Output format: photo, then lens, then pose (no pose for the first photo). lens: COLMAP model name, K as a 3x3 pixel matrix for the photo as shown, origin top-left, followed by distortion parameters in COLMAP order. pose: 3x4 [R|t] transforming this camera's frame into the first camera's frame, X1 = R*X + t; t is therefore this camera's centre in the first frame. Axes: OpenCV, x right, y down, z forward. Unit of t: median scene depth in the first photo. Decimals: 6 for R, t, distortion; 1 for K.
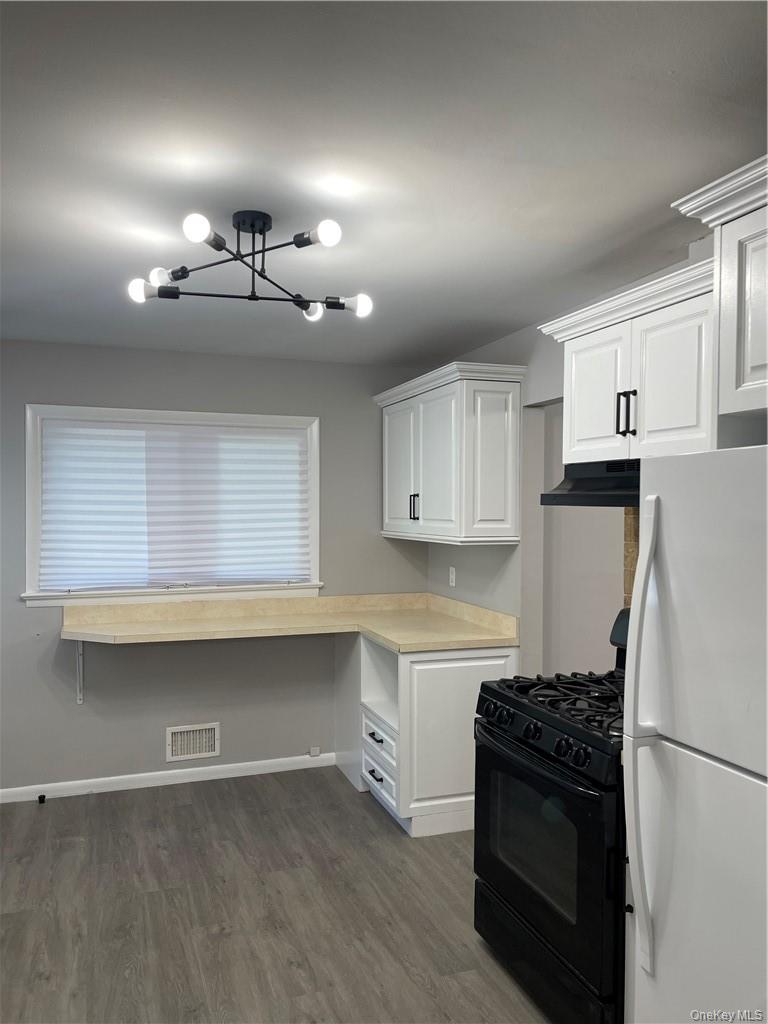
lens RADIAL K [[779.0, 0, 379.5], [0, 779.0, 511.7], [0, 0, 1]] dist [0.062203, -0.084001]
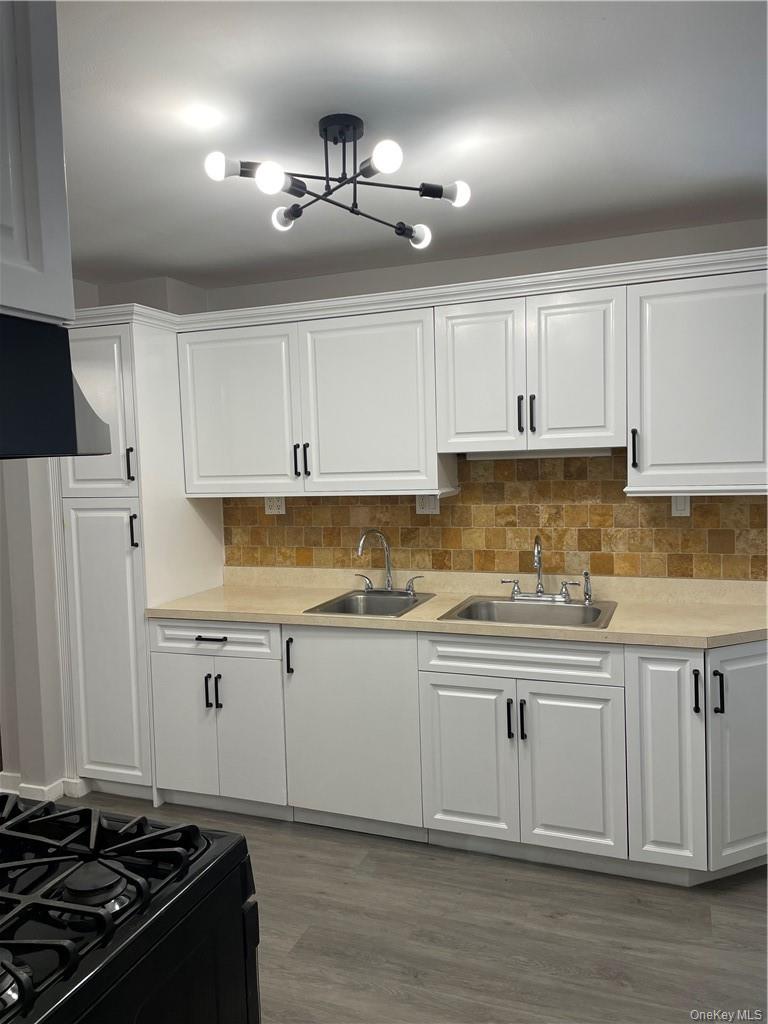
lens RADIAL K [[779.0, 0, 379.5], [0, 779.0, 511.7], [0, 0, 1]] dist [0.062203, -0.084001]
pose [[-0.656683, 0.069199, -0.750986, 0.373313], [0.021752, 0.997105, 0.072857, -0.006133], [0.753853, 0.031508, -0.656287, 1.225065]]
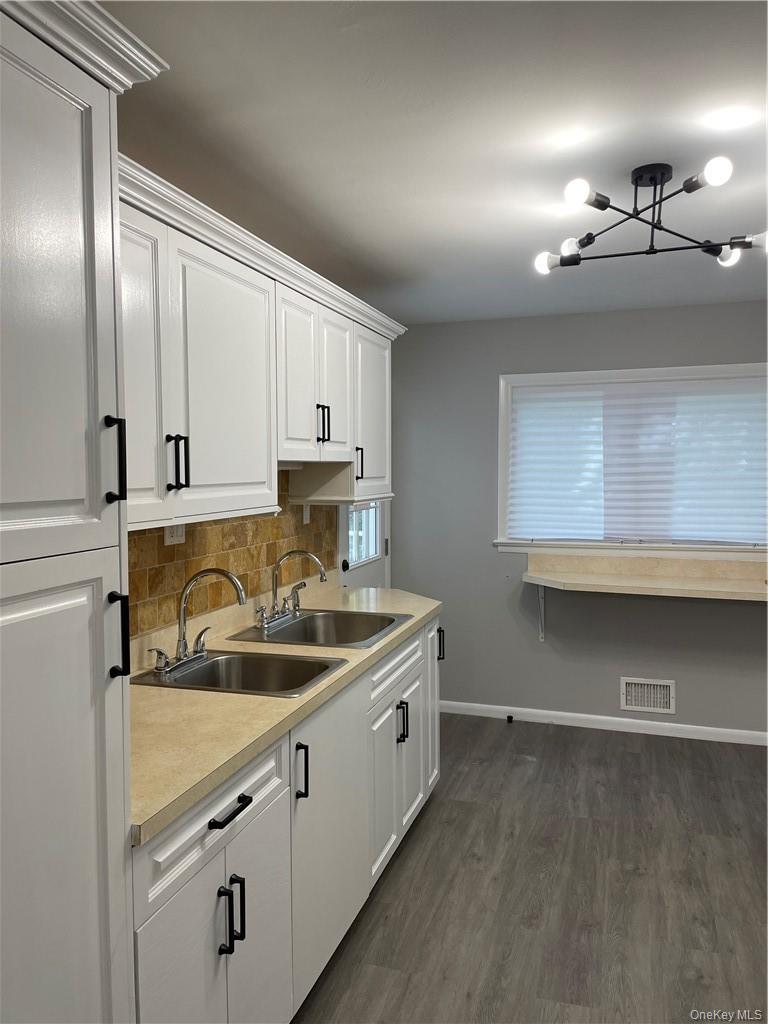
lens RADIAL K [[779.0, 0, 379.5], [0, 779.0, 511.7], [0, 0, 1]] dist [0.062203, -0.084001]
pose [[0.795190, 0.032986, -0.605462, 0.134456], [-0.002066, 0.998661, 0.051695, 0.004786], [0.606356, -0.039857, 0.794194, -0.014862]]
